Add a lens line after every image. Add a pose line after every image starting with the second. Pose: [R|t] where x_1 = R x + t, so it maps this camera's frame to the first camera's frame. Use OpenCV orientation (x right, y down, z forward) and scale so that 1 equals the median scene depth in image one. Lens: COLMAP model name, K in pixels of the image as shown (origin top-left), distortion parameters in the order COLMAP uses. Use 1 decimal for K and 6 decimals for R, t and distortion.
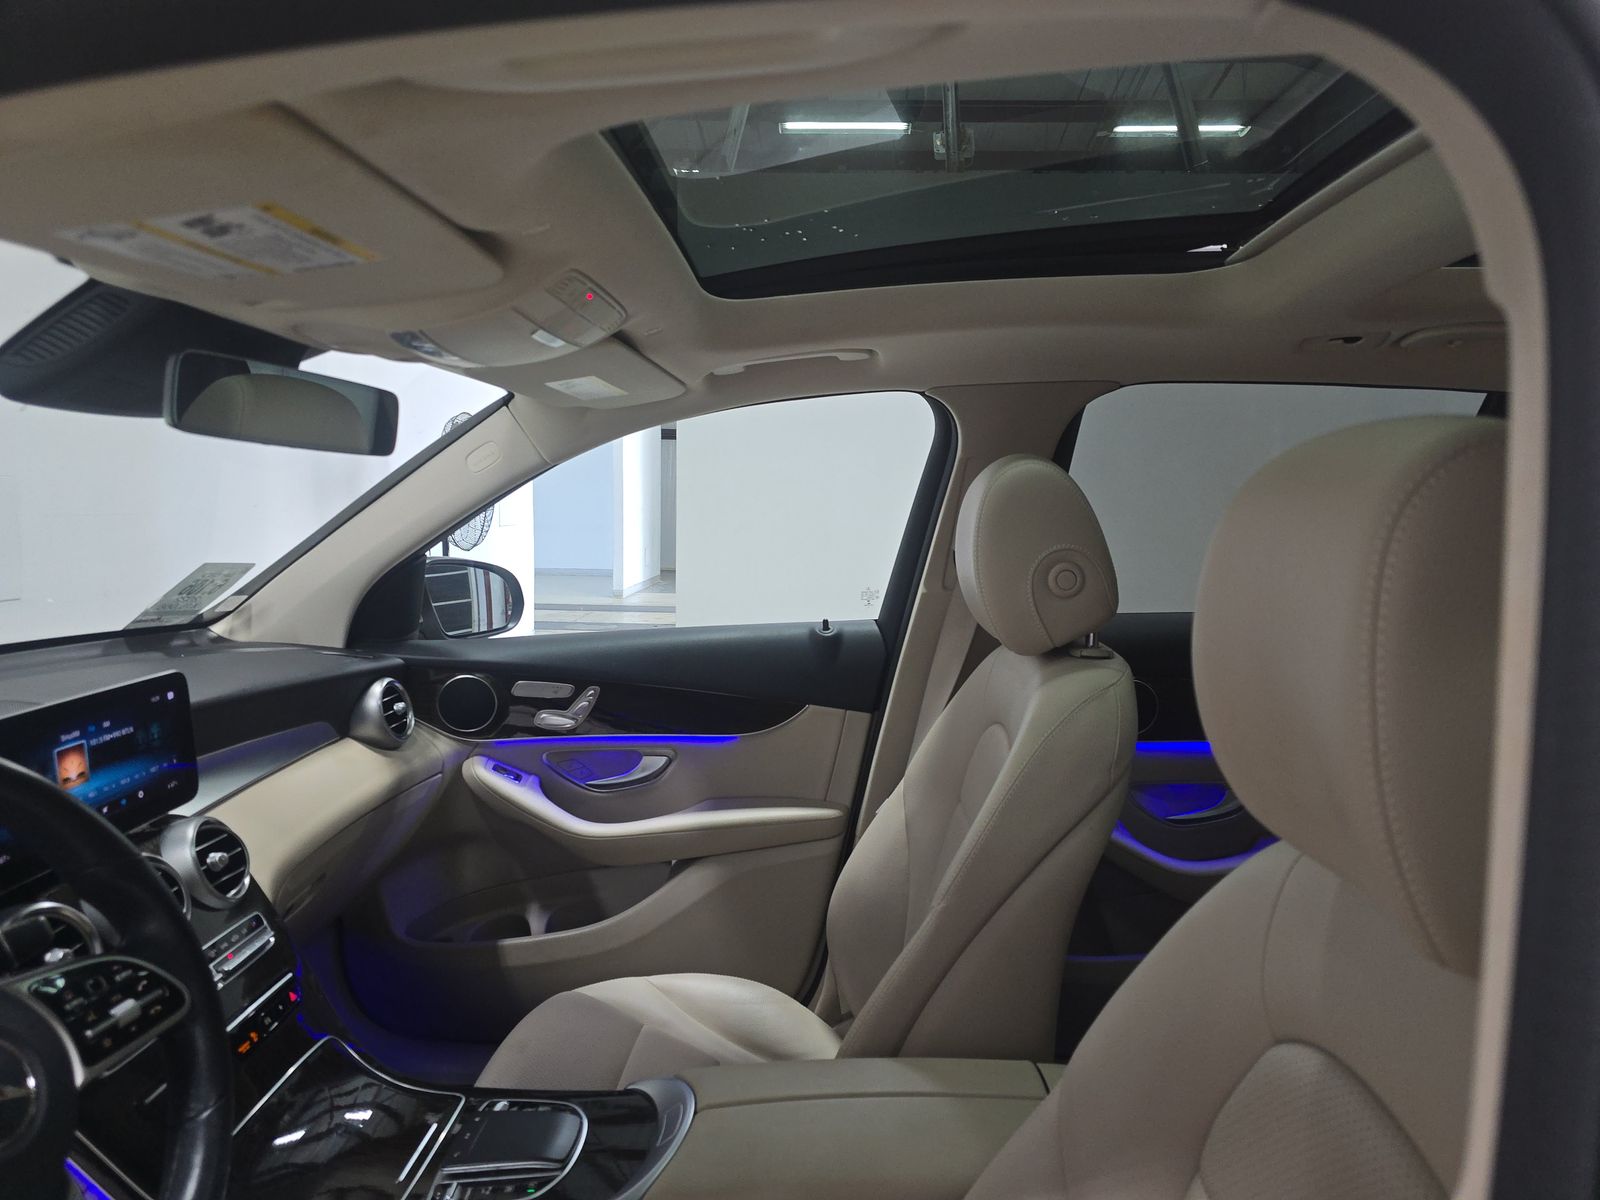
lens RADIAL K [[1073.1, 0, 806.1], [0, 1073.1, 600.3], [0, 0, 1]] dist [0.026698, -0.031737]
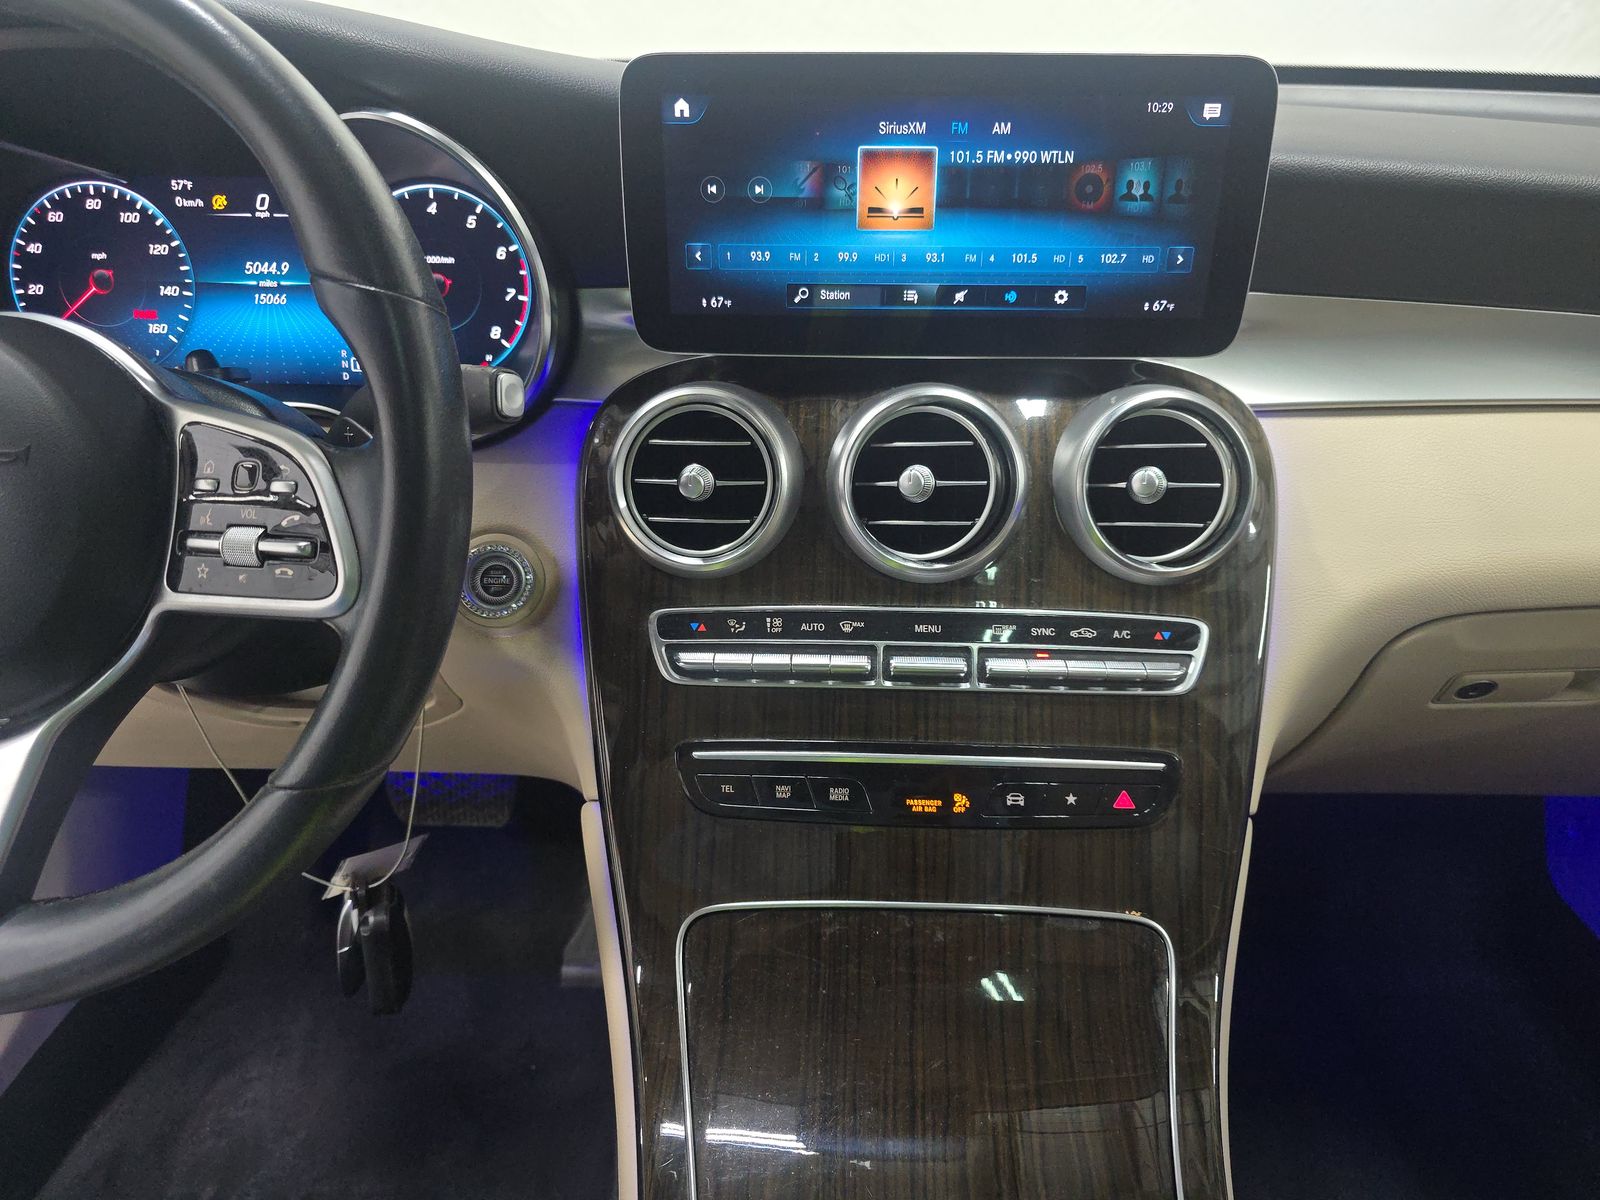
lens RADIAL K [[1073.1, 0, 786.1], [0, 1073.1, 605.3], [0, 0, 1]] dist [0.026698, -0.031737]
pose [[0.003627, 0.454050, -0.890969, -0.096190], [-0.108015, 0.885940, 0.451047, 0.098575], [0.994143, 0.094602, 0.052257, 0.918685]]
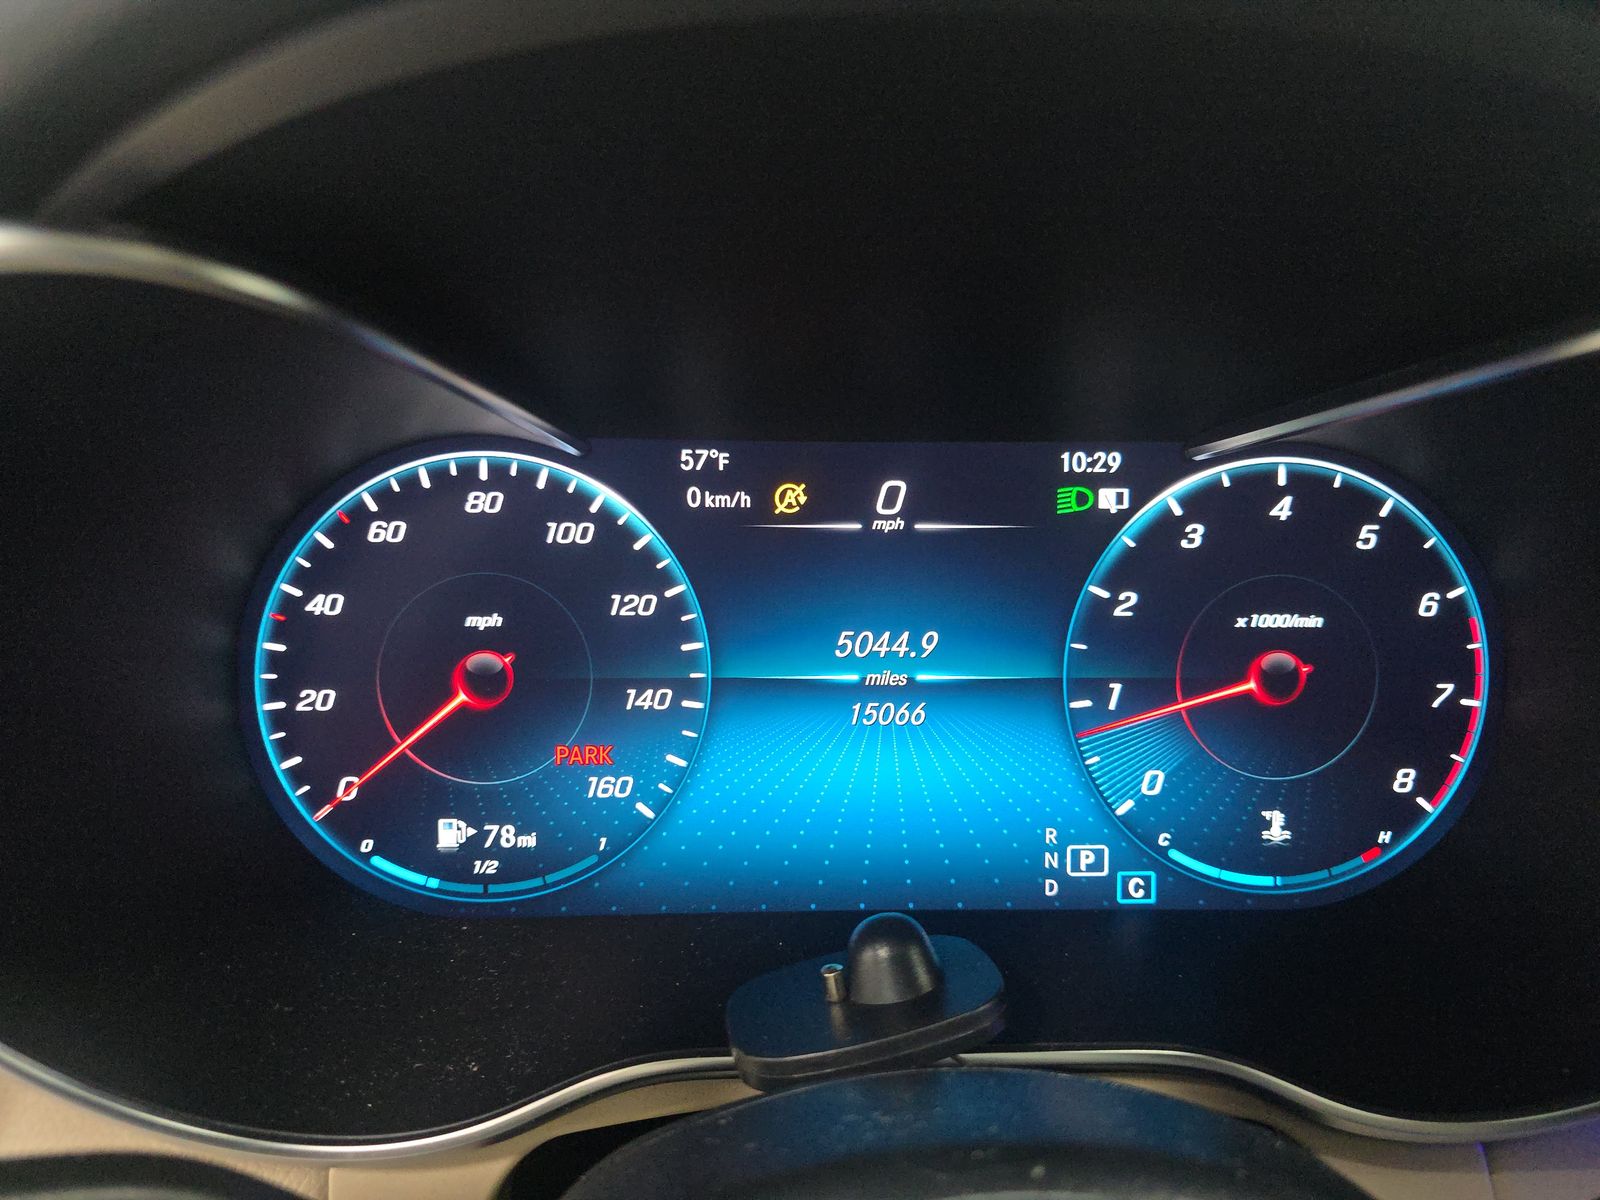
lens RADIAL K [[1073.1, 0, 816.0], [0, 1073.1, 603.1], [0, 0, 1]] dist [0.026698, -0.031737]
pose [[0.071844, 0.272862, -0.959367, -0.516569], [-0.114865, 0.957716, 0.263791, 0.166115], [0.990780, 0.091246, 0.100149, 0.569203]]
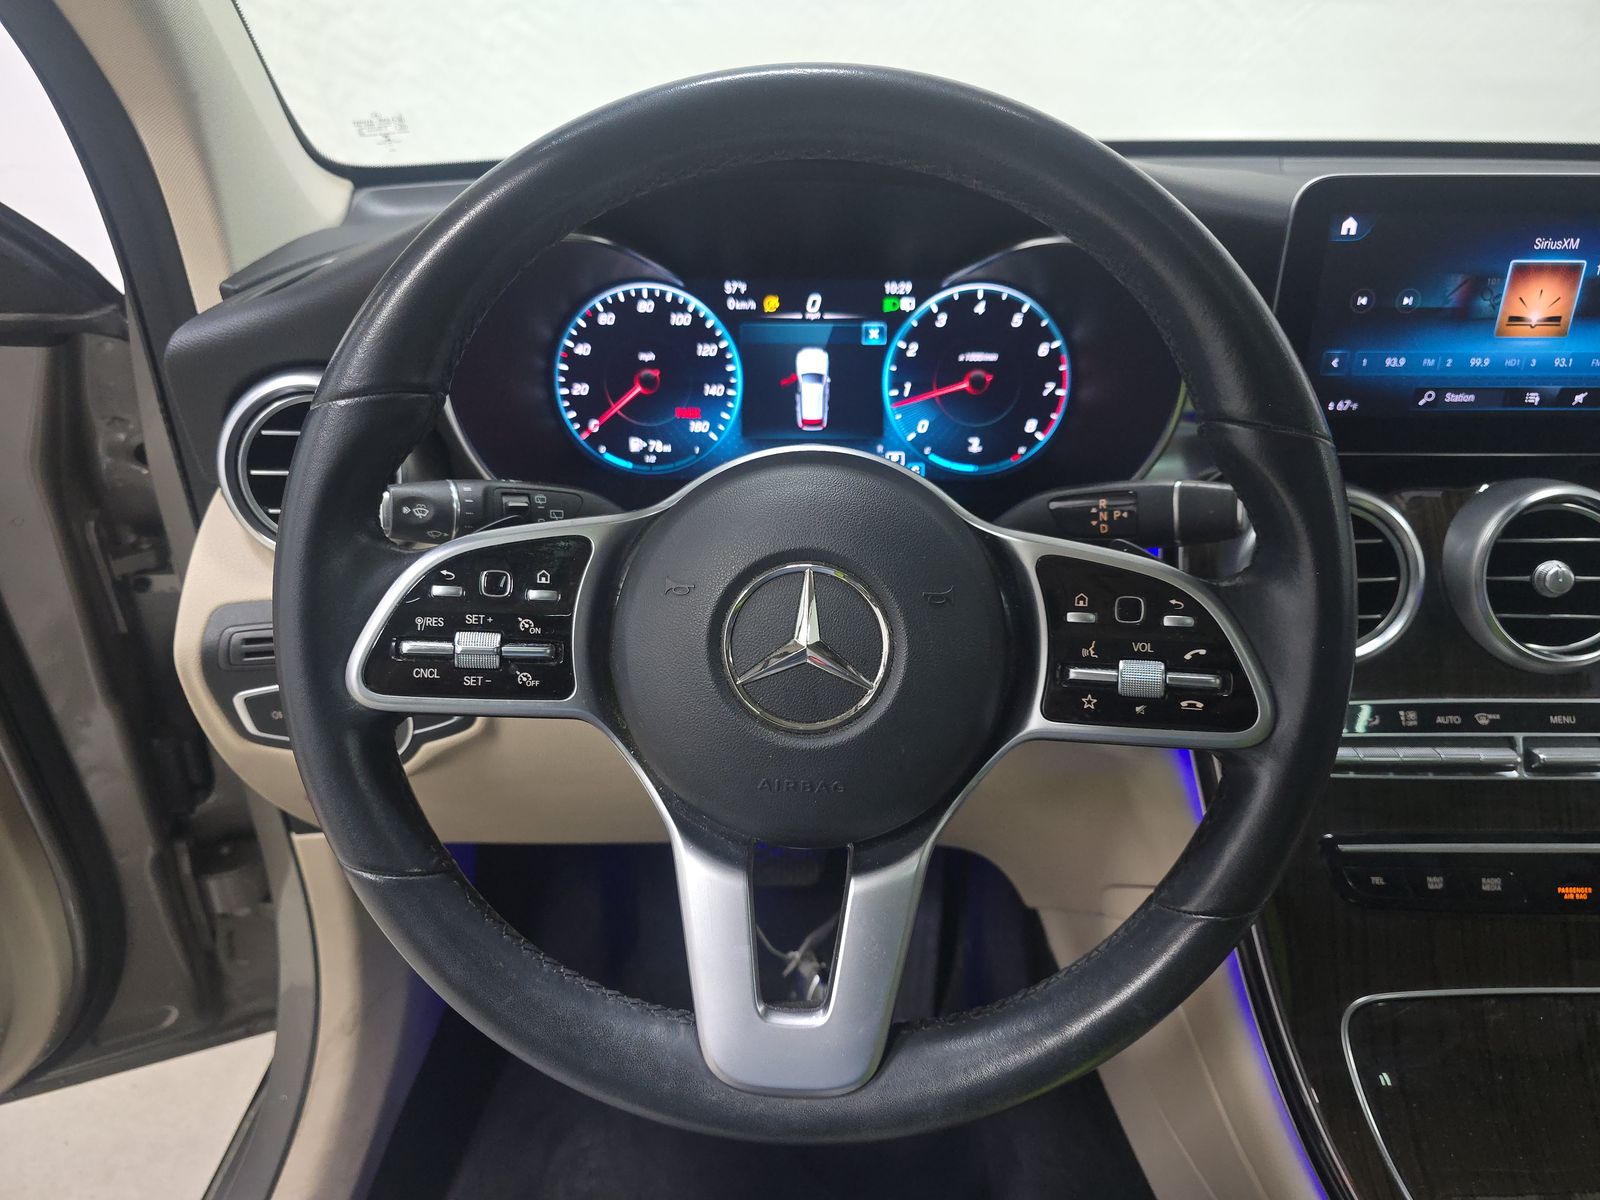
lens RADIAL K [[1073.1, 0, 813.5], [0, 1073.1, 605.3], [0, 0, 1]] dist [0.026698, -0.031737]
pose [[0.035008, 0.437318, -0.898625, -0.109129], [-0.104734, 0.895831, 0.431877, 0.090801], [0.993884, 0.078997, 0.077163, 0.577087]]
